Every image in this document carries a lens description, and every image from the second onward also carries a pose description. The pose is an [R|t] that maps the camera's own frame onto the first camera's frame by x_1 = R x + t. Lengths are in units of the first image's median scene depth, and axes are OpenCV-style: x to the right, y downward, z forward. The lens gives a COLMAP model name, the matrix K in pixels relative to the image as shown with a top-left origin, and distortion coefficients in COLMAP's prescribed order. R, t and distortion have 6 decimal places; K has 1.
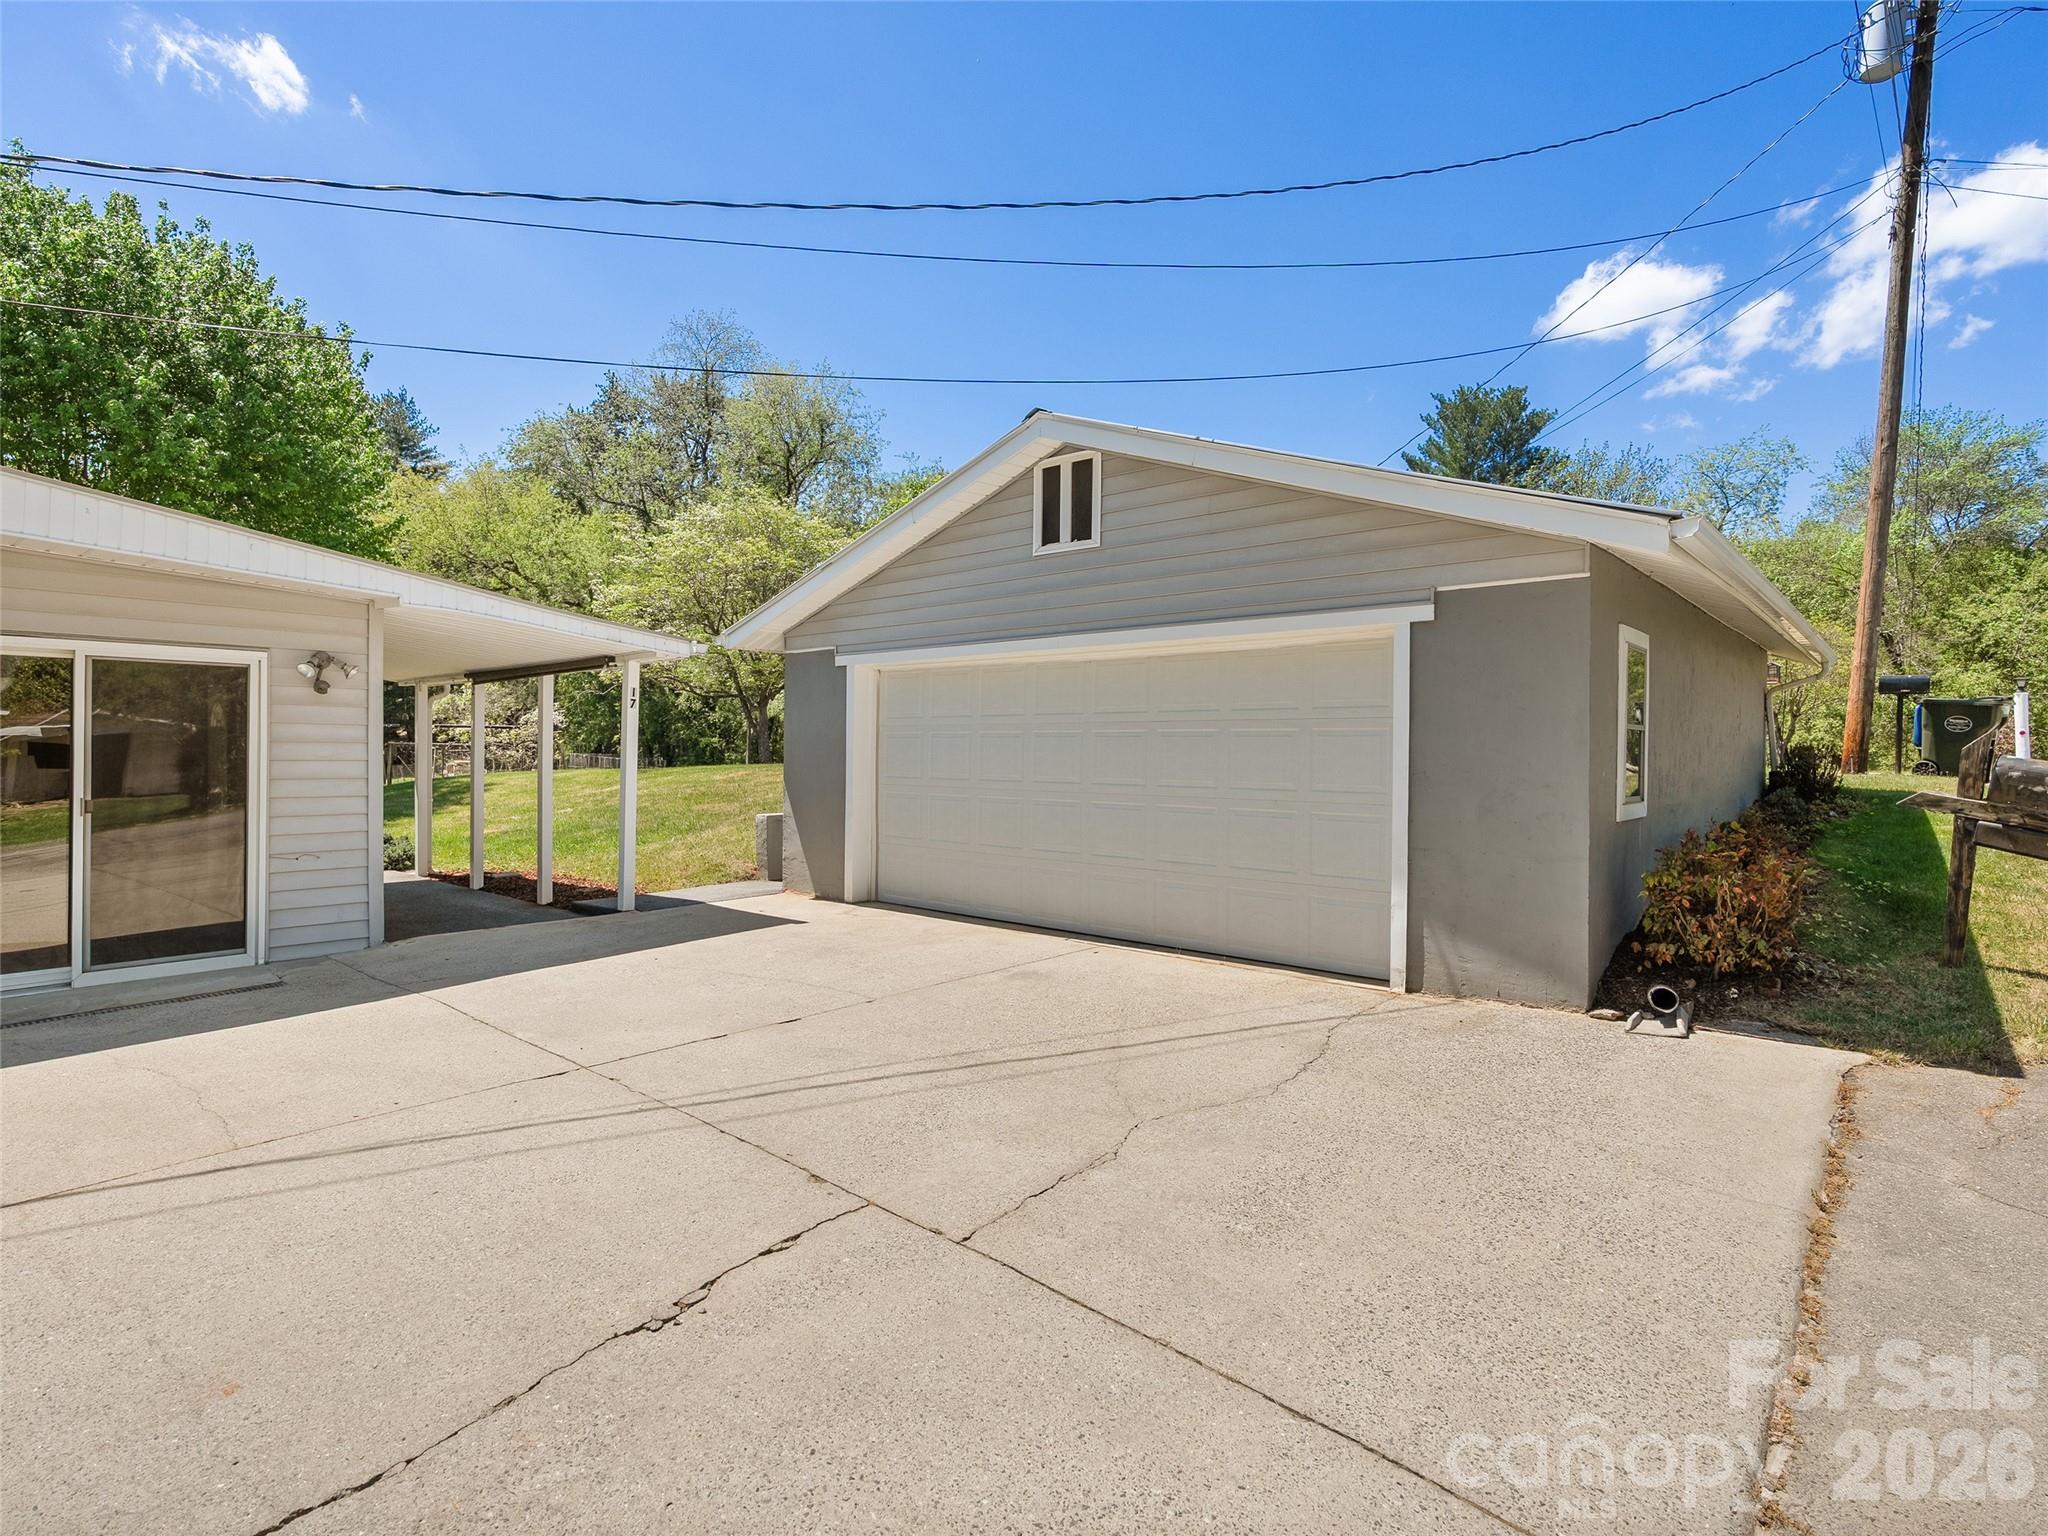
lens RADIAL K [[1036.5, 0, 1017.5], [0, 1036.5, 760.5], [0, 0, 1]] dist [-0.008333, 0.000267]
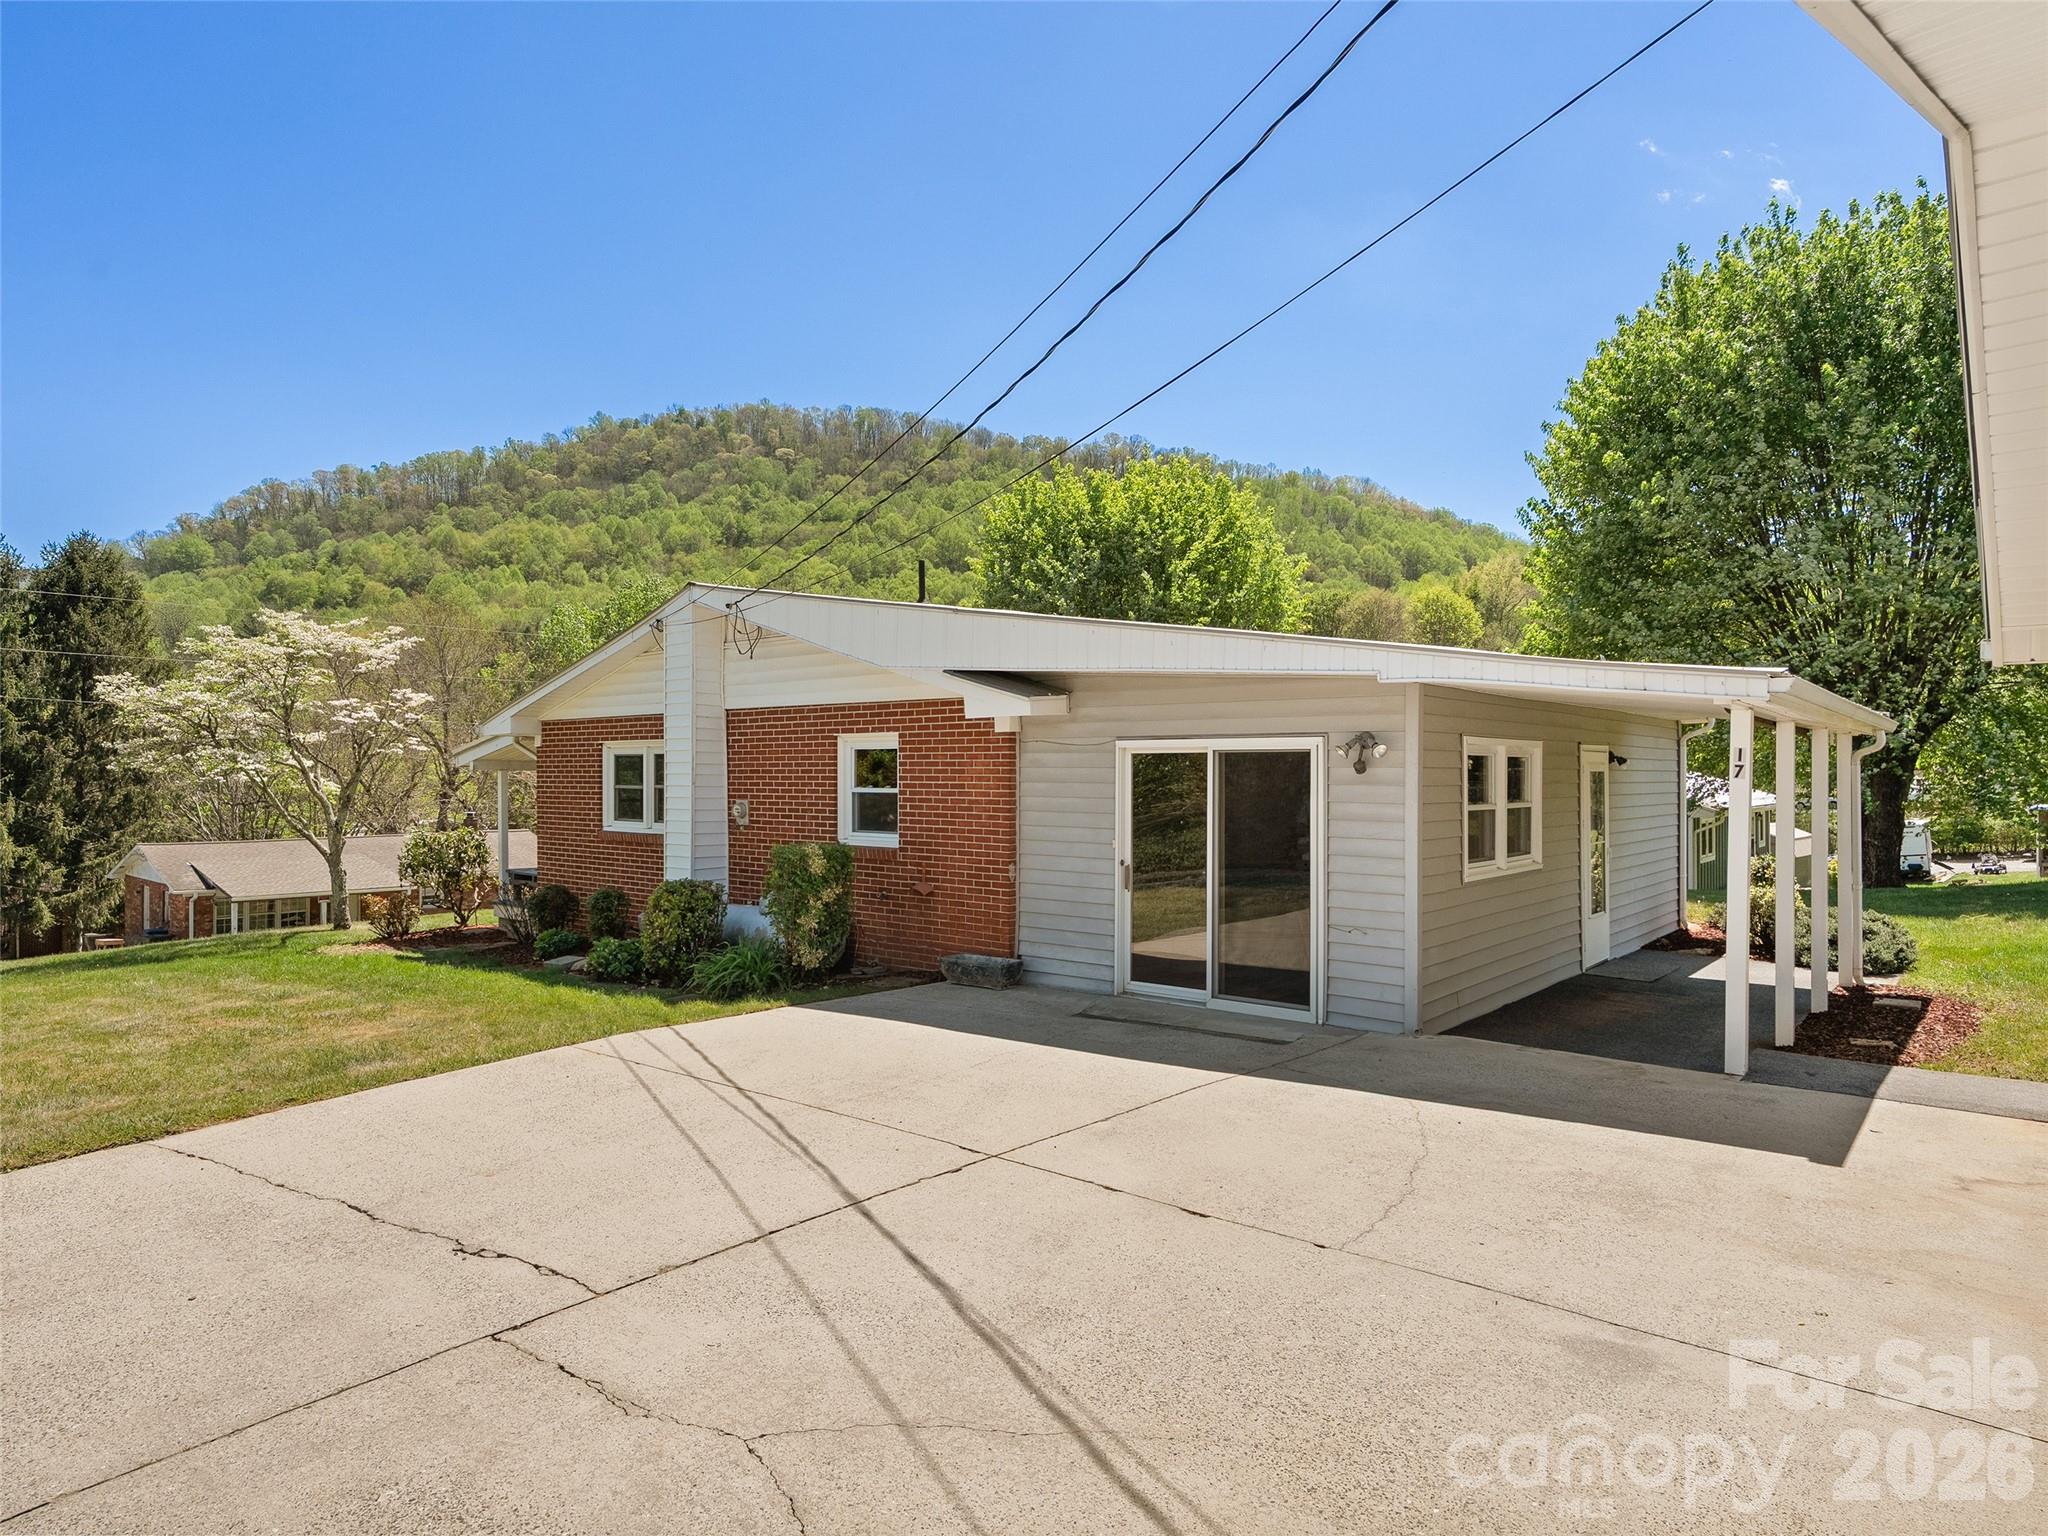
lens RADIAL K [[1207.5, 0, 1024.0], [0, 1207.5, 768.0], [0, 0, 1]] dist [0.003267, 0.000153]
pose [[0.017384, -0.009915, -0.999800, 0.546176], [-0.013554, 0.999857, -0.010151, -0.056442], [0.999757, 0.013728, 0.017247, 0.678155]]
